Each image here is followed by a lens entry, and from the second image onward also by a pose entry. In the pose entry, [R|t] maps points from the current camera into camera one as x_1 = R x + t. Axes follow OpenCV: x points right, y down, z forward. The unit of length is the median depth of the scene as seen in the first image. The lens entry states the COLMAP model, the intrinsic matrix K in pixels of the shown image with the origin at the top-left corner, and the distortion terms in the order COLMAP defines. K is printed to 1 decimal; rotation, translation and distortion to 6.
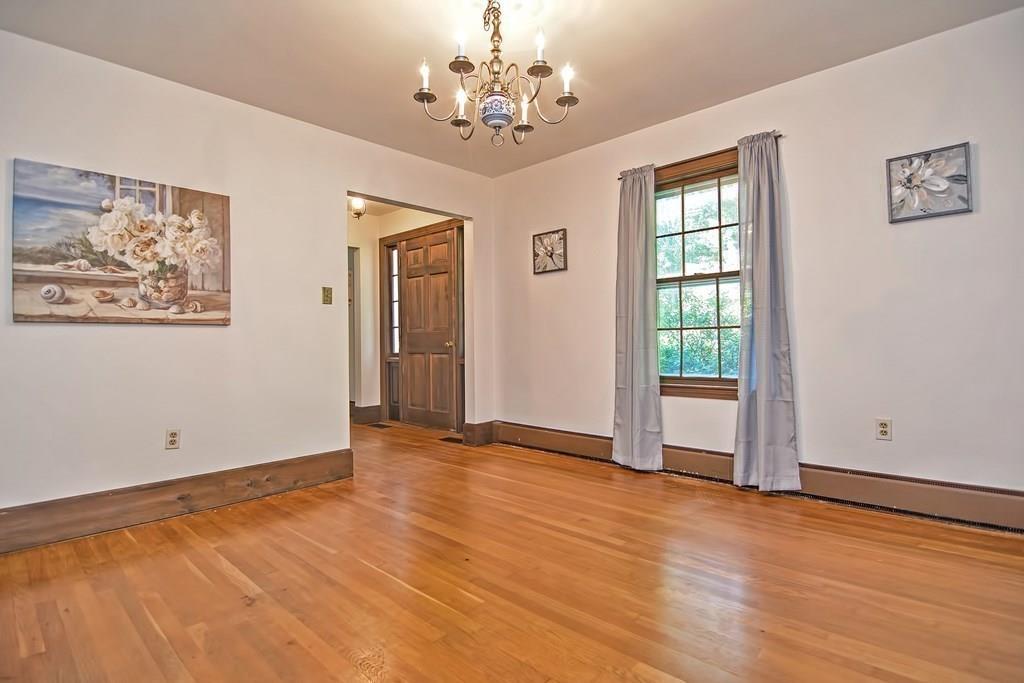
lens RADIAL K [[500.9, 0, 506.8], [0, 500.9, 339.9], [0, 0, 1]] dist [-0.005134, -0.006177]
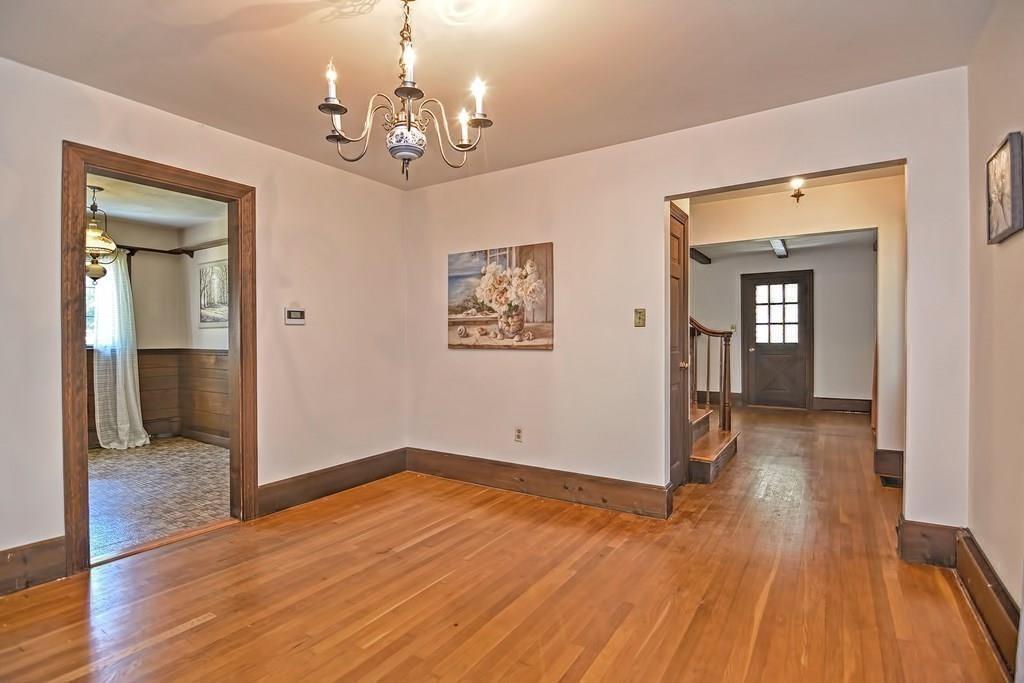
lens RADIAL K [[500.9, 0, 513.4], [0, 500.9, 343.3], [0, 0, 1]] dist [-0.005134, -0.006177]
pose [[0.192064, 0.022386, -0.981127, 0.648368], [0.002399, 0.999726, 0.023280, -0.078303], [0.981379, -0.006824, 0.191958, 0.724778]]
